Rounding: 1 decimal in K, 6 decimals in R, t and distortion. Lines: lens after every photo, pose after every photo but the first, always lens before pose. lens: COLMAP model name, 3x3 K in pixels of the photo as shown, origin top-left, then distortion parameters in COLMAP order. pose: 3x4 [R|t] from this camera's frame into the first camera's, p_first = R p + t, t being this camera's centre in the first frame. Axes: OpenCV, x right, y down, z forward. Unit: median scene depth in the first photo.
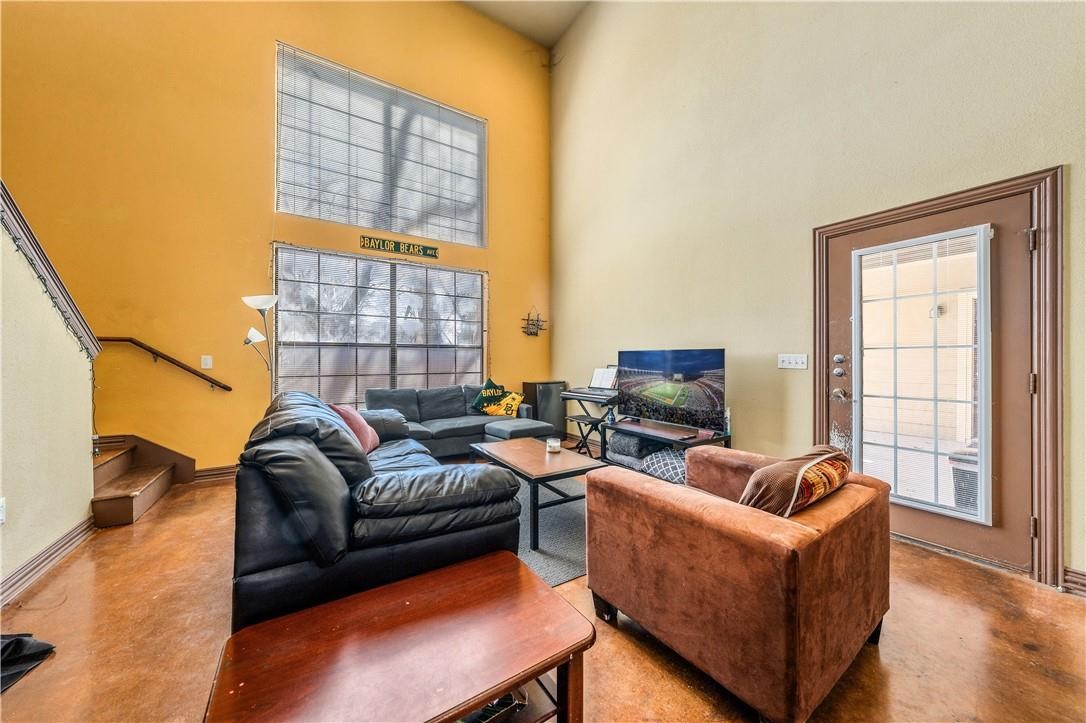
lens RADIAL K [[372.5, 0, 543.6], [0, 372.5, 364.0], [0, 0, 1]] dist [-0.002295, 0.000368]
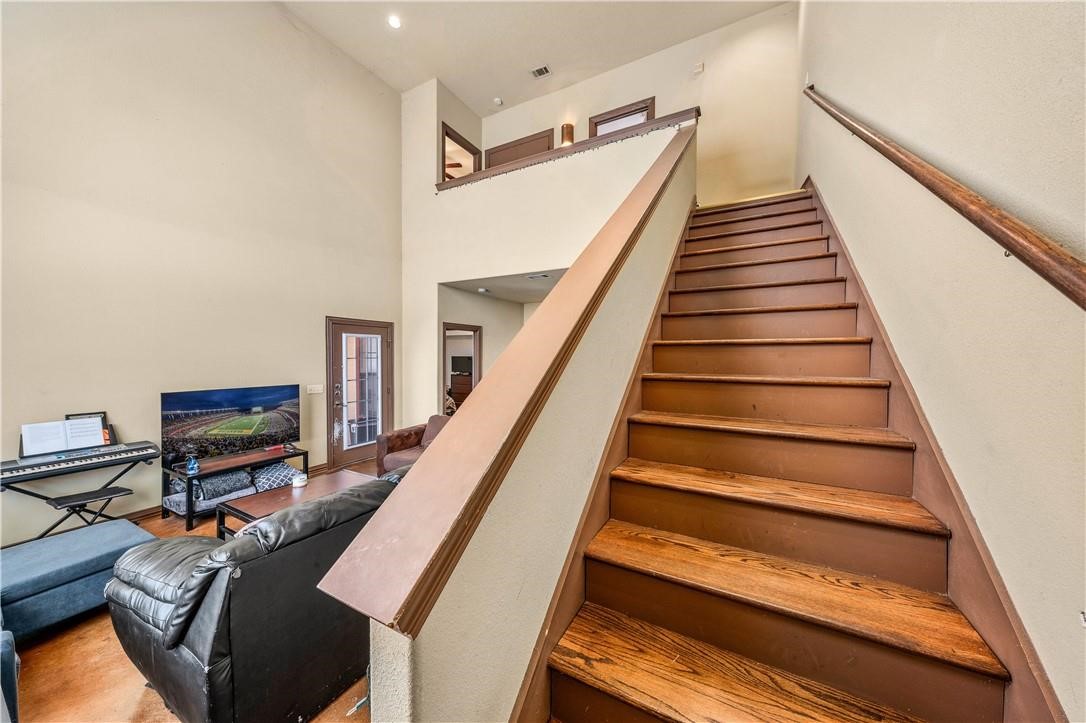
lens RADIAL K [[372.5, 0, 544.1], [0, 372.5, 361.0], [0, 0, 1]] dist [-0.002295, 0.000368]
pose [[-0.471443, -0.016840, 0.881736, -1.230605], [0.012574, 0.999588, 0.025814, -0.153777], [-0.881807, 0.023257, -0.471036, 0.797932]]
